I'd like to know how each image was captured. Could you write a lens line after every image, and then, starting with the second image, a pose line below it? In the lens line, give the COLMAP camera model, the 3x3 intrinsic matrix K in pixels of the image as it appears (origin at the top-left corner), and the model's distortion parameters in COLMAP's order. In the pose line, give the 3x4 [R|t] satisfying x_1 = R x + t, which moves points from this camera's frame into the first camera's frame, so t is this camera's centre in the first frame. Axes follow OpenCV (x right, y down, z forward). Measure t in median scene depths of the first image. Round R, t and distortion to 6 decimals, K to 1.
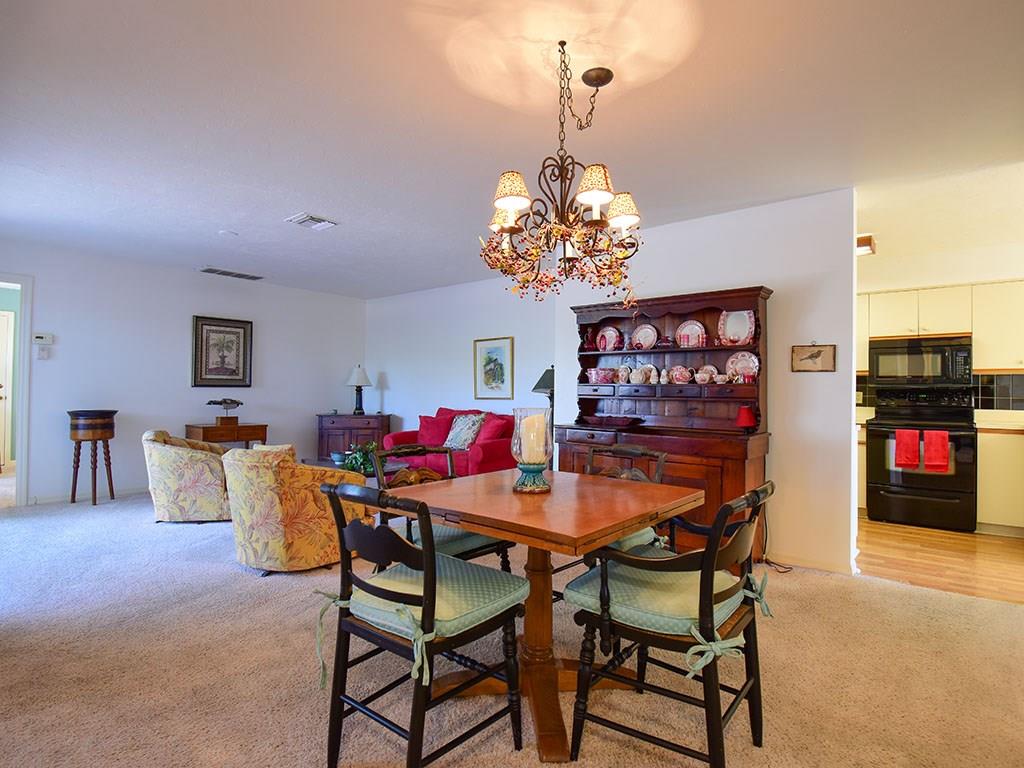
lens RADIAL K [[532.1, 0, 517.1], [0, 532.1, 384.9], [0, 0, 1]] dist [0.022186, -0.029718]
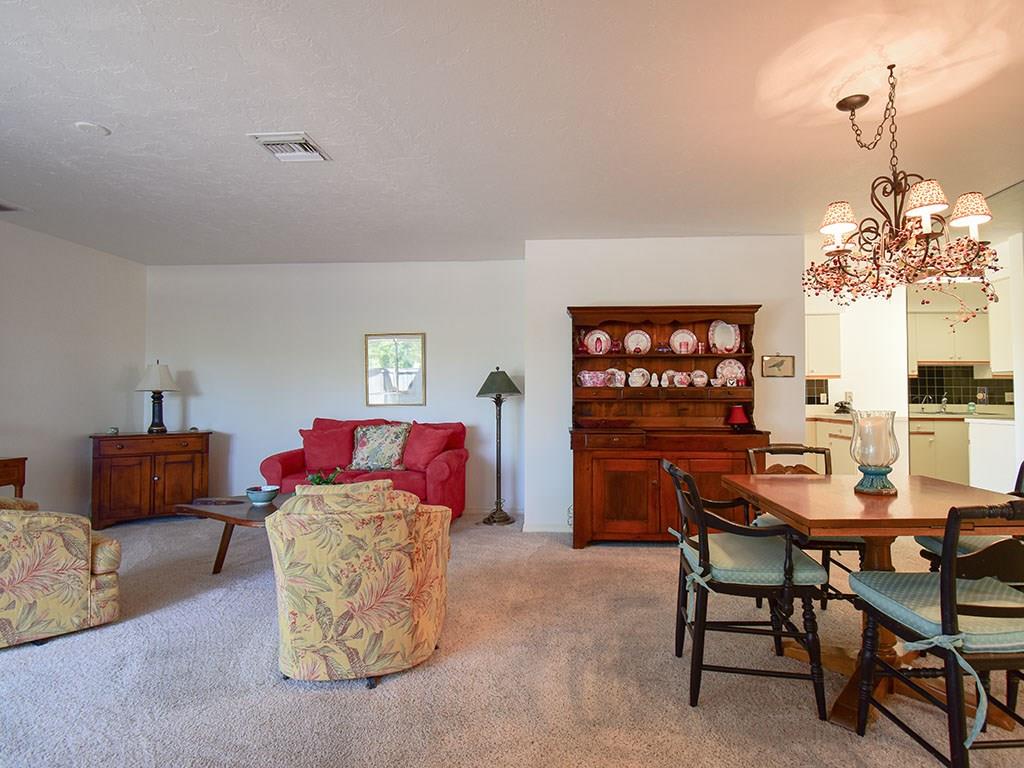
lens RADIAL K [[533.0, 0, 540.0], [0, 533.0, 382.8], [0, 0, 1]] dist [0.018841, -0.026320]
pose [[0.804637, 0.001284, 0.593766, -0.490795], [0.003839, 0.999966, -0.007364, -0.002925], [-0.593755, 0.008205, 0.804604, 0.251026]]
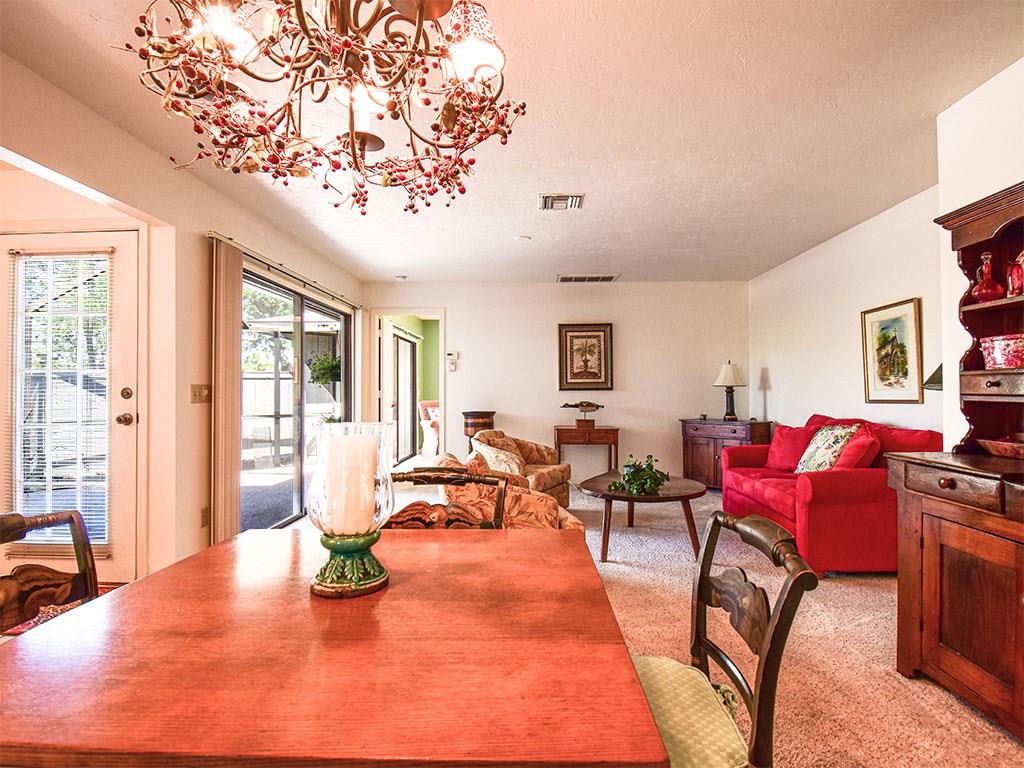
lens RADIAL K [[532.1, 0, 517.1], [0, 532.1, 384.9], [0, 0, 1]] dist [0.022186, -0.029718]
pose [[0.617234, -0.024968, -0.786384, 0.238807], [0.021558, 0.999658, -0.014819, 0.008210], [0.786484, -0.007806, 0.617561, 0.365449]]
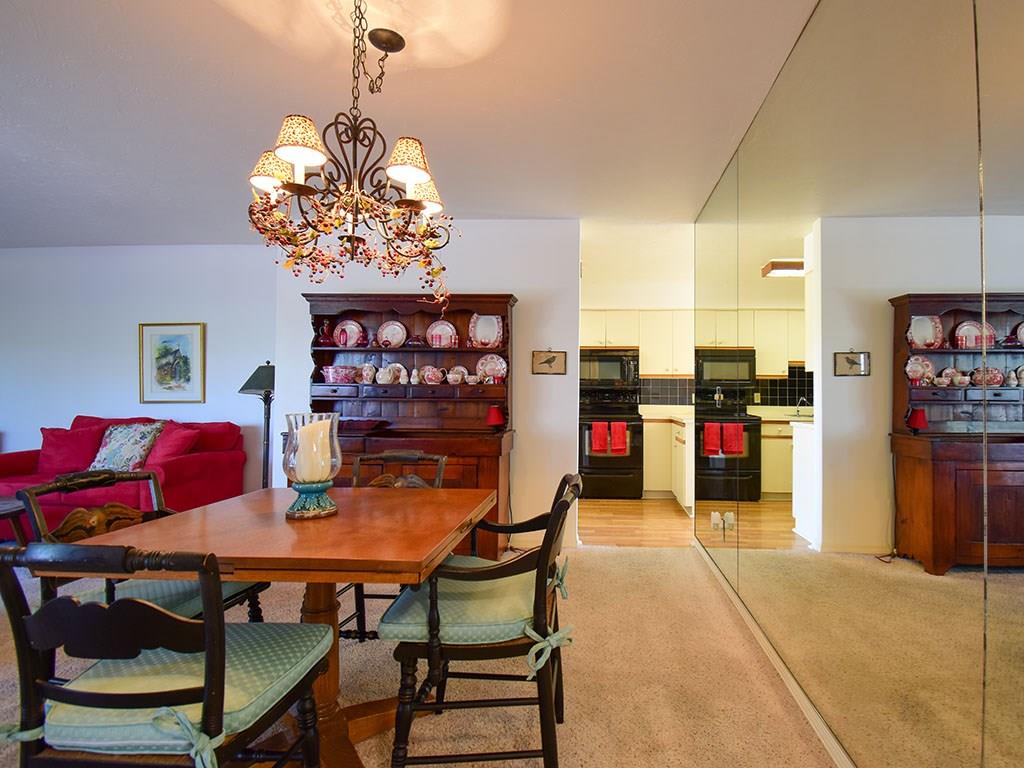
lens RADIAL K [[532.3, 0, 579.4], [0, 532.3, 384.6], [0, 0, 1]] dist [0.022716, -0.027721]
pose [[0.792463, 0.005432, 0.609896, -0.067027], [-0.004857, 0.999985, -0.002595, -0.000055], [-0.609901, -0.000906, 0.792477, 0.047108]]
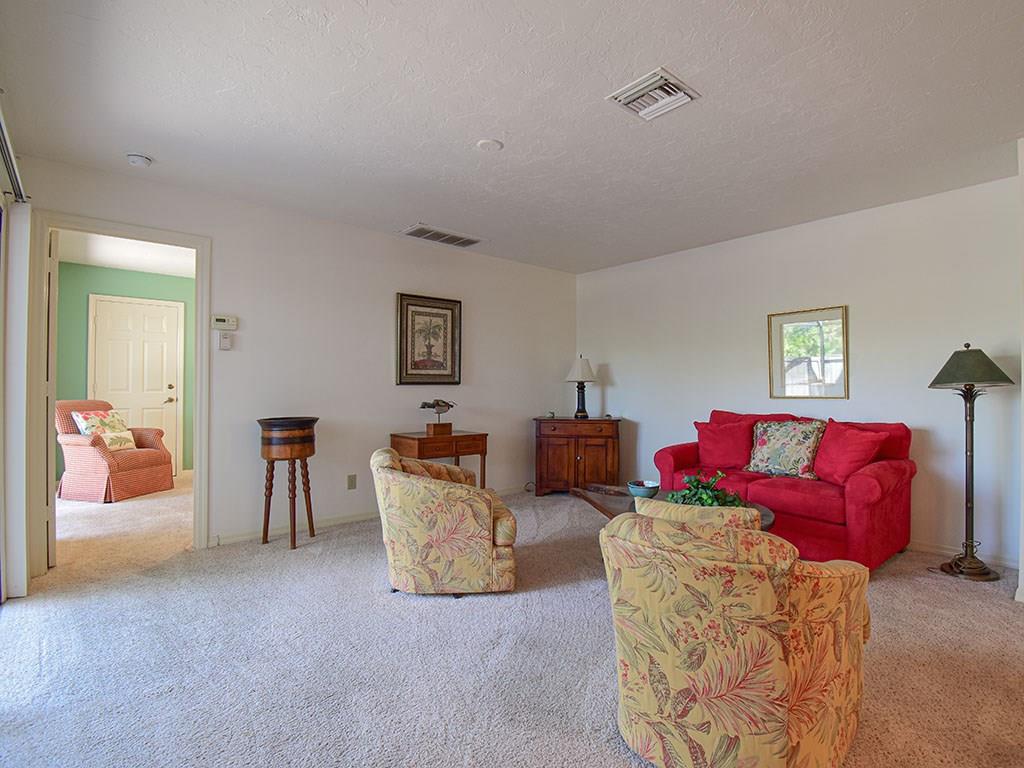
lens RADIAL K [[509.5, 0, 537.8], [0, 509.5, 383.4], [0, 0, 1]] dist [0.019524, -0.026034]
pose [[0.988984, -0.010898, -0.147618, -0.395330], [0.011578, 0.999926, 0.003753, 0.001159], [0.147566, -0.005421, 0.989037, 0.397279]]
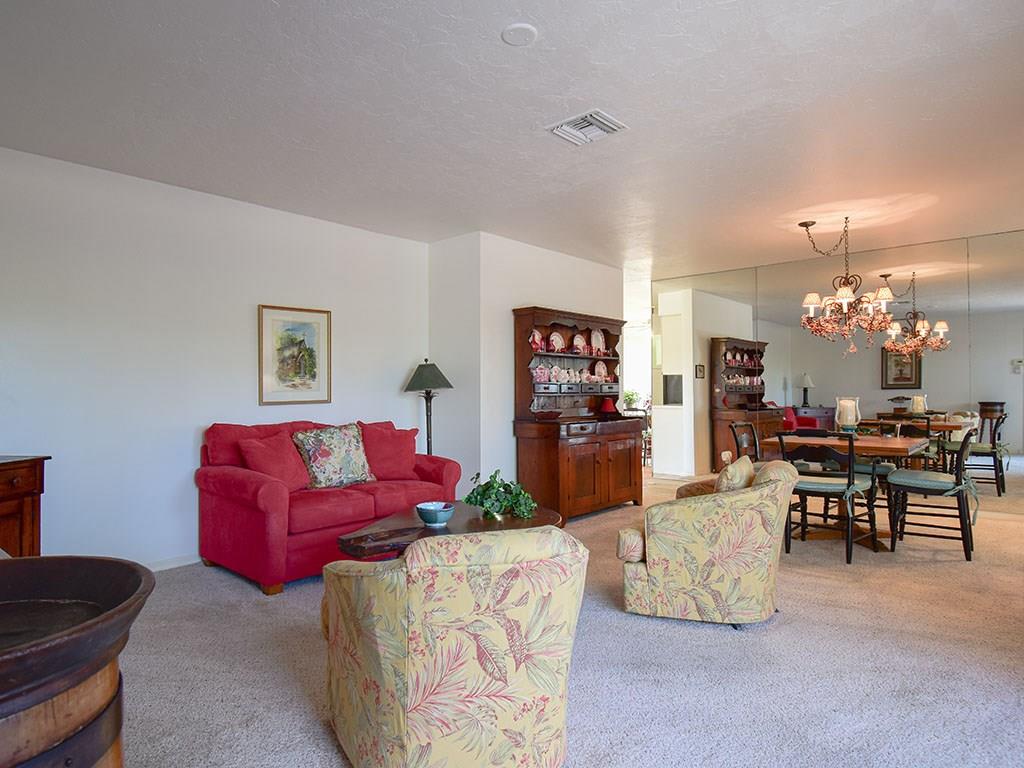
lens RADIAL K [[624.4, 0, 476.9], [0, 624.4, 383.1], [0, 0, 1]] dist [0.002851, 0.000291]
pose [[0.058466, 0.006310, 0.998269, -1.055670], [-0.006595, 0.999961, -0.005934, 0.007273], [-0.998268, -0.006237, 0.058505, 1.005100]]
